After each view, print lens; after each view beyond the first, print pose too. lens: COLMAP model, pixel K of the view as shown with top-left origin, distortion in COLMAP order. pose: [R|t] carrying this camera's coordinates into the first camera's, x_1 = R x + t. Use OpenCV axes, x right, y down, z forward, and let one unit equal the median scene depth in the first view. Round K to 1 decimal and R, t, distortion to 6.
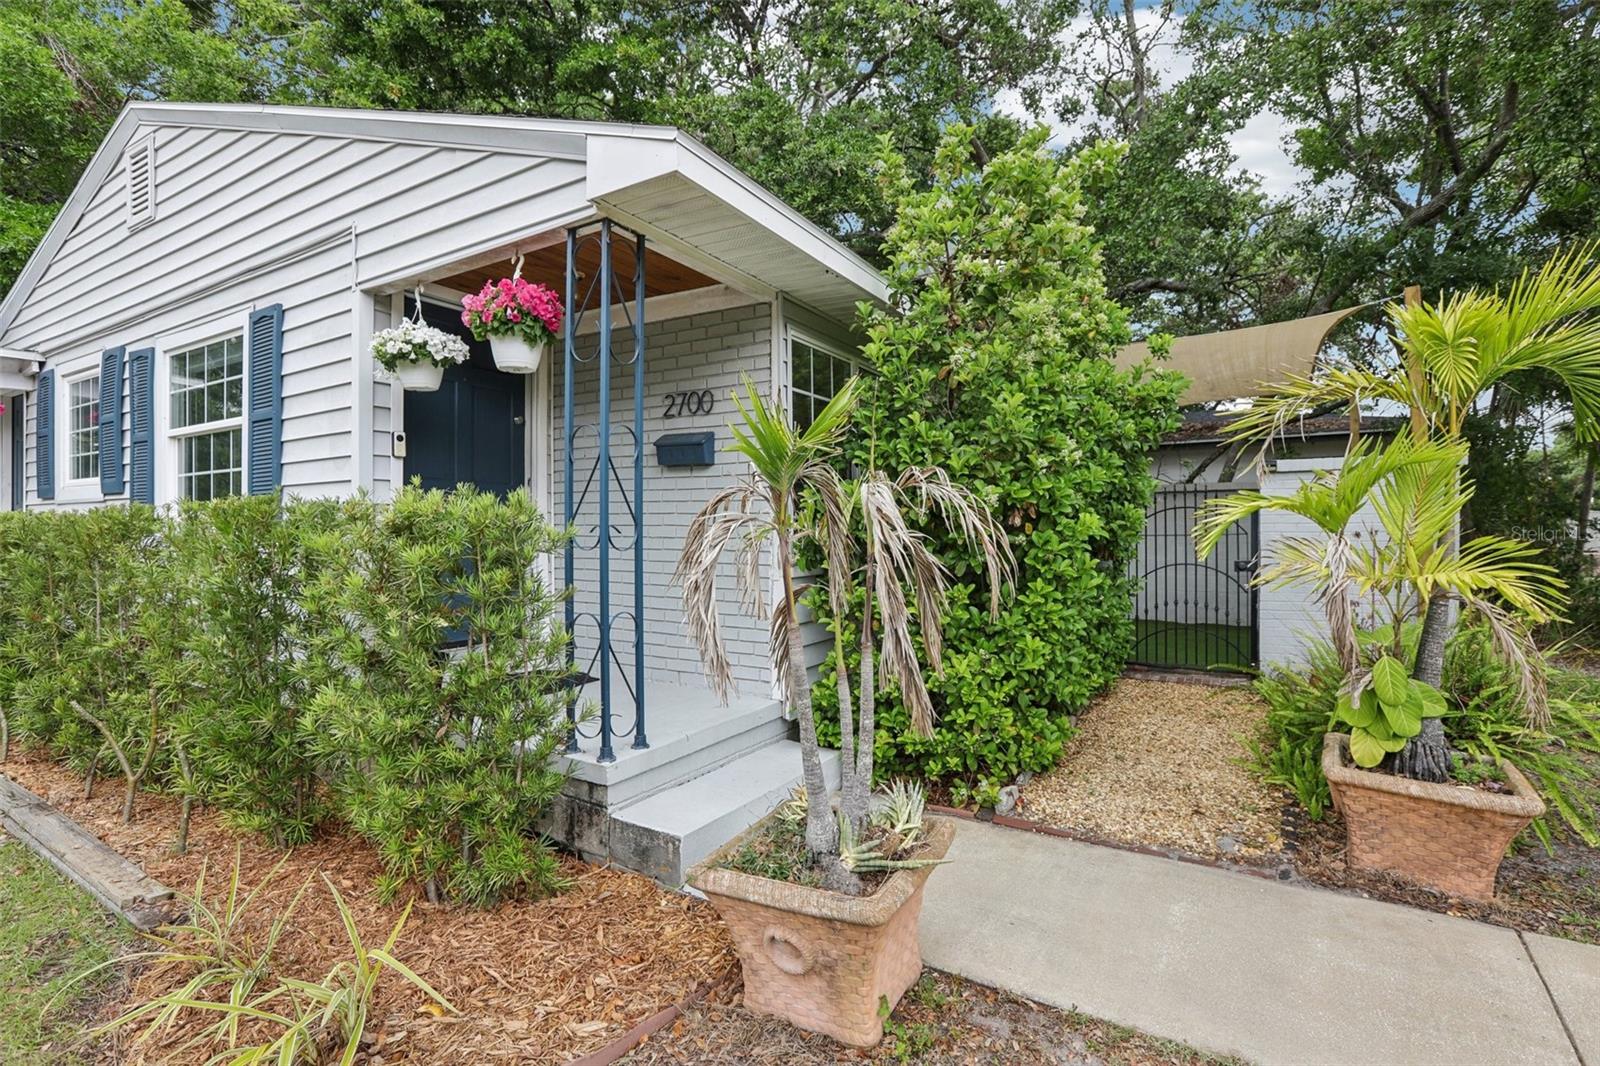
lens RADIAL K [[757.0, 0, 800.0], [0, 757.0, 533.0], [0, 0, 1]] dist [-0.070717, 0.033451]
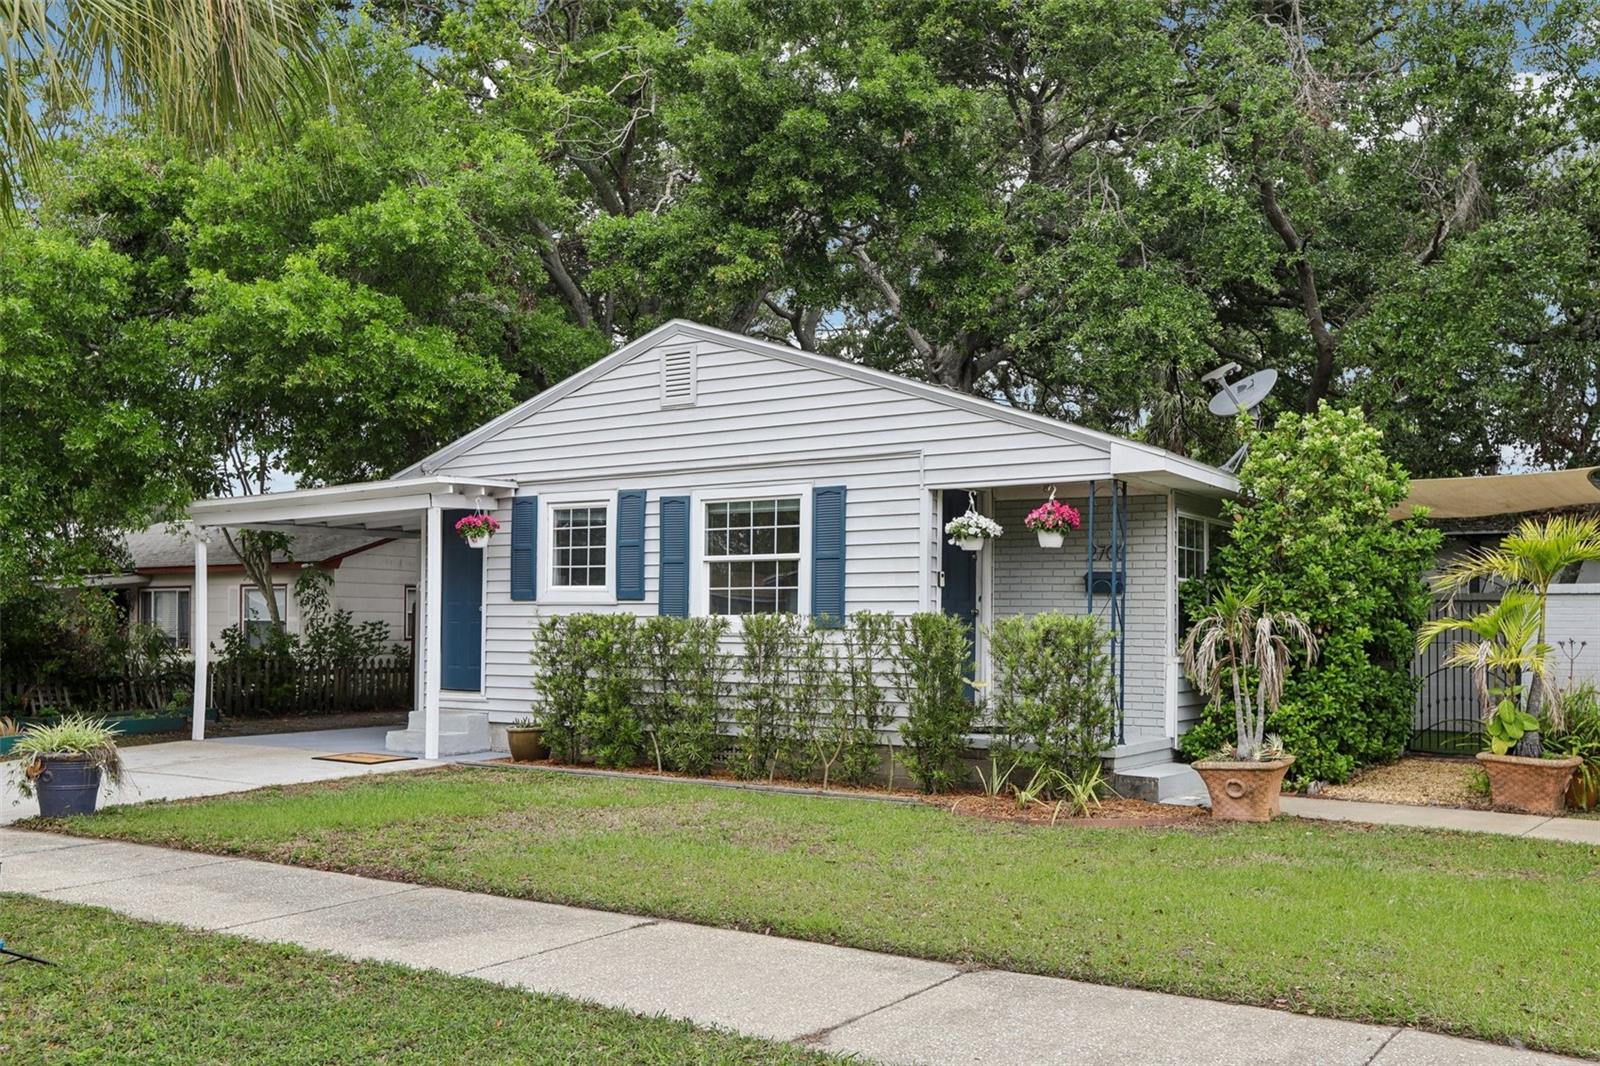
lens RADIAL K [[1412.5, 0, 801.7], [0, 1412.5, 594.3], [0, 0, 1]] dist [0.009600, 0.009947]
pose [[0.997704, 0.012171, -0.066622, -0.704893], [-0.013951, 0.999556, -0.026322, 0.002698], [0.066272, 0.027191, 0.997431, -2.397156]]
